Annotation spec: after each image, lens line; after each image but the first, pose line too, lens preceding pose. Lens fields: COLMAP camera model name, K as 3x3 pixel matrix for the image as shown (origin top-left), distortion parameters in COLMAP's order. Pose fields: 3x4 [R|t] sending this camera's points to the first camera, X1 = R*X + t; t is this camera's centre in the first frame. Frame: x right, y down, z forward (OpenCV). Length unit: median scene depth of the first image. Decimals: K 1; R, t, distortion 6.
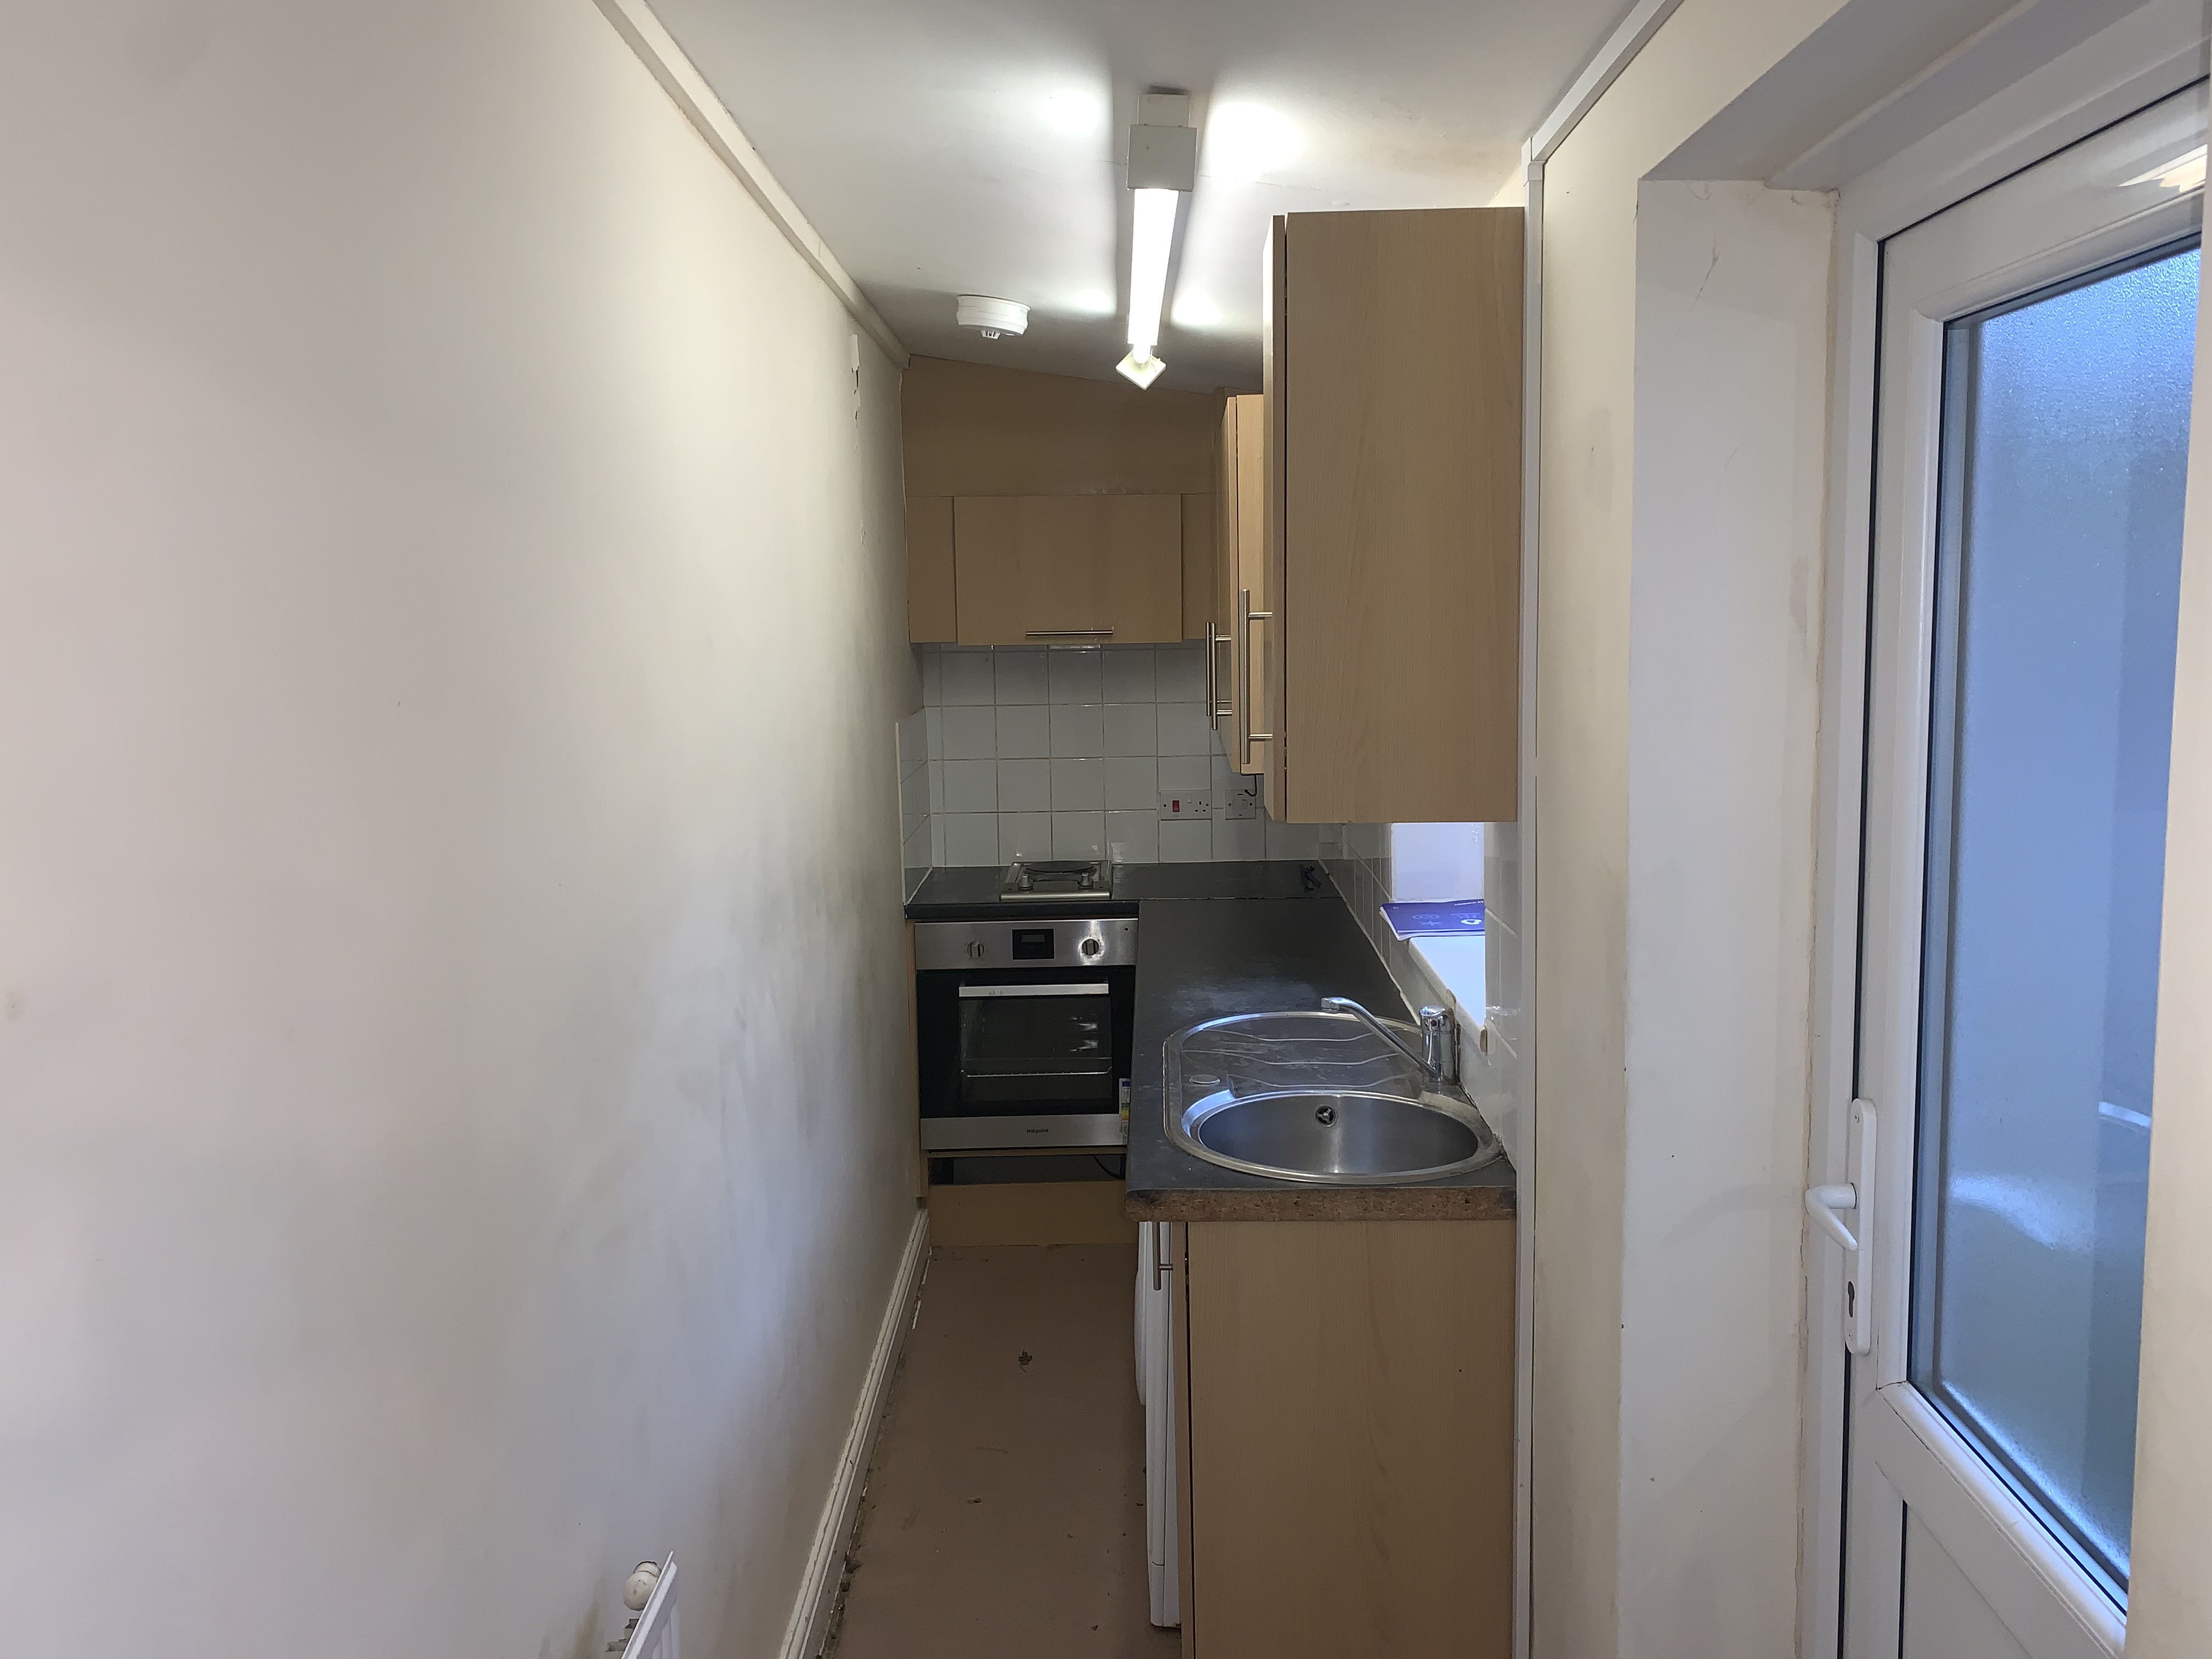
lens RADIAL K [[1676.8, 0, 1107.4], [0, 1676.8, 824.6], [0, 0, 1]] dist [-0.002647, -0.001583]
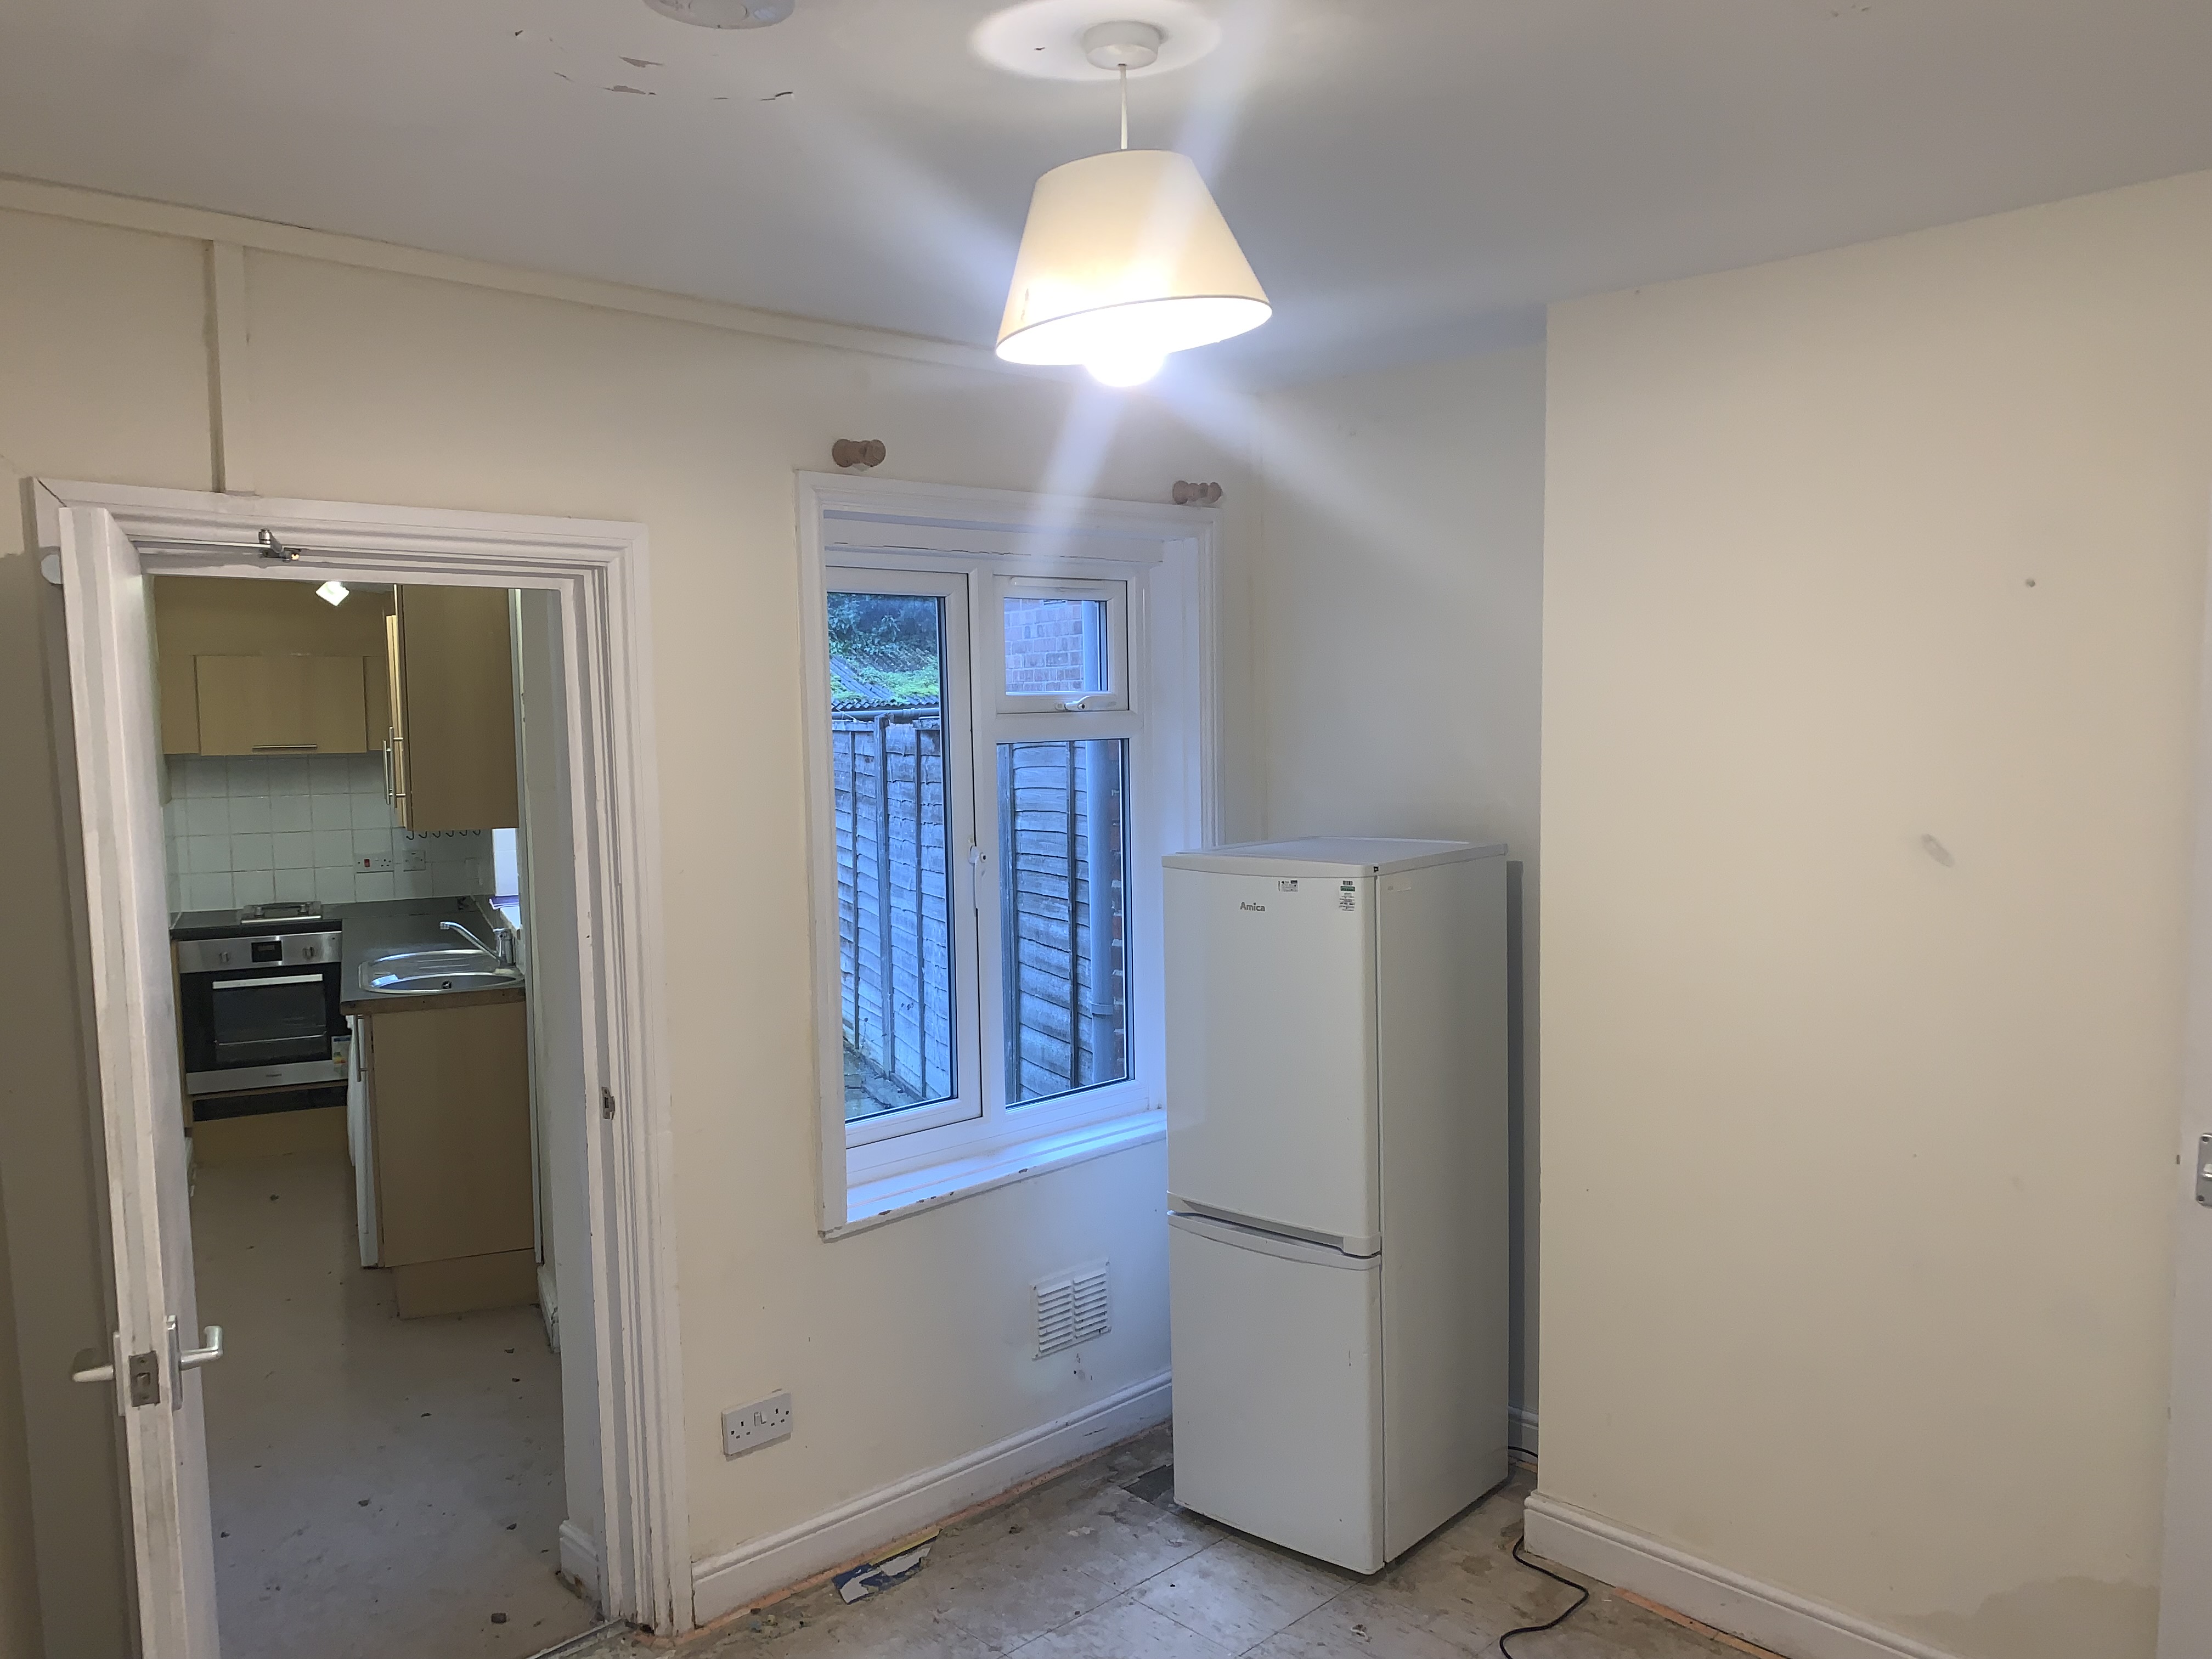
lens RADIAL K [[1676.8, 0, 1098.9], [0, 1676.8, 831.8], [0, 0, 1]] dist [-0.002647, -0.001583]
pose [[0.901318, -0.028387, 0.432228, -0.017535], [0.053451, 0.997513, -0.045948, 0.072849], [-0.429848, 0.064516, 0.900593, -0.692128]]
